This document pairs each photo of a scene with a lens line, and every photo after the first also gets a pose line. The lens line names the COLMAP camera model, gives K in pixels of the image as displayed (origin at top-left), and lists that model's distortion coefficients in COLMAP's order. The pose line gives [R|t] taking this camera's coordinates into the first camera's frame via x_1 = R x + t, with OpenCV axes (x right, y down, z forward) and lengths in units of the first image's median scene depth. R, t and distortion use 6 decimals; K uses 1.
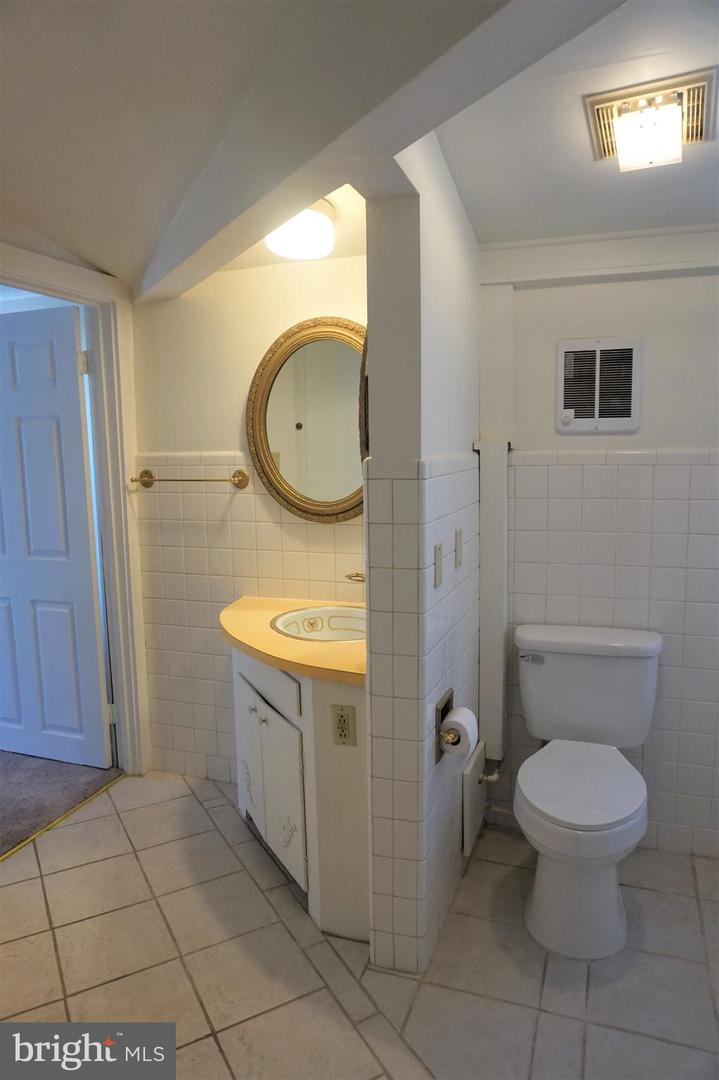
lens RADIAL K [[742.6, 0, 358.9], [0, 742.6, 528.8], [0, 0, 1]] dist [-0.026794, 0.002045]
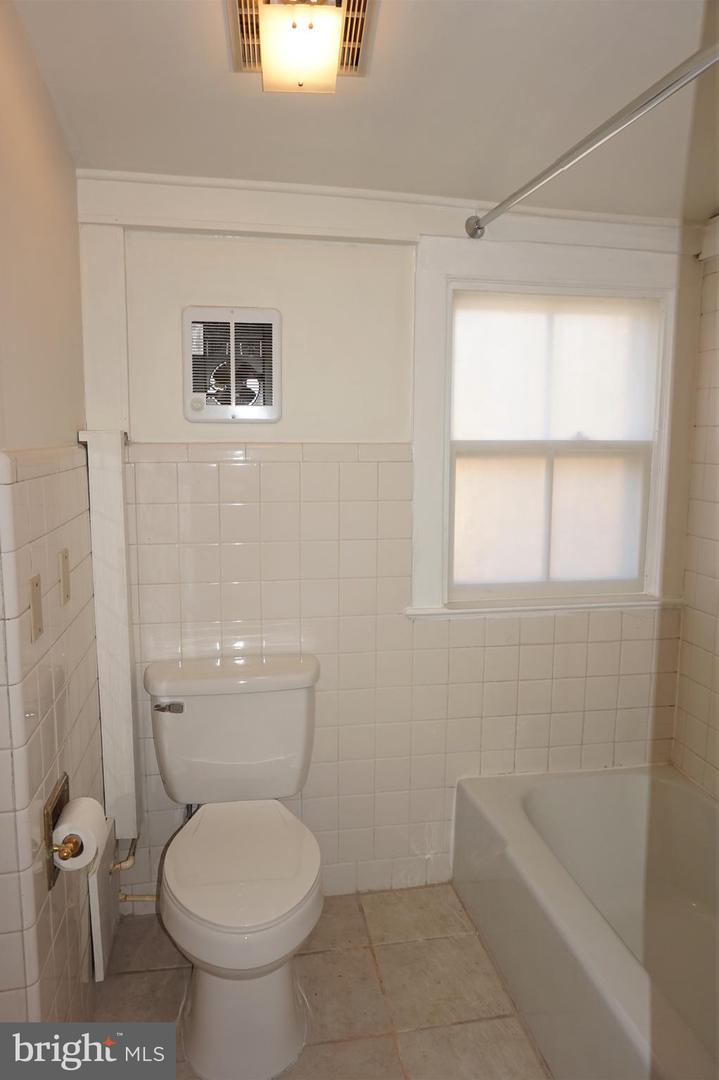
lens RADIAL K [[742.6, 0, 358.9], [0, 742.6, 528.8], [0, 0, 1]] dist [-0.026794, 0.002045]
pose [[0.866058, -0.047023, 0.497728, 0.025013], [0.041091, 0.998894, 0.022870, -0.025517], [-0.498253, 0.000646, 0.867032, 0.220261]]
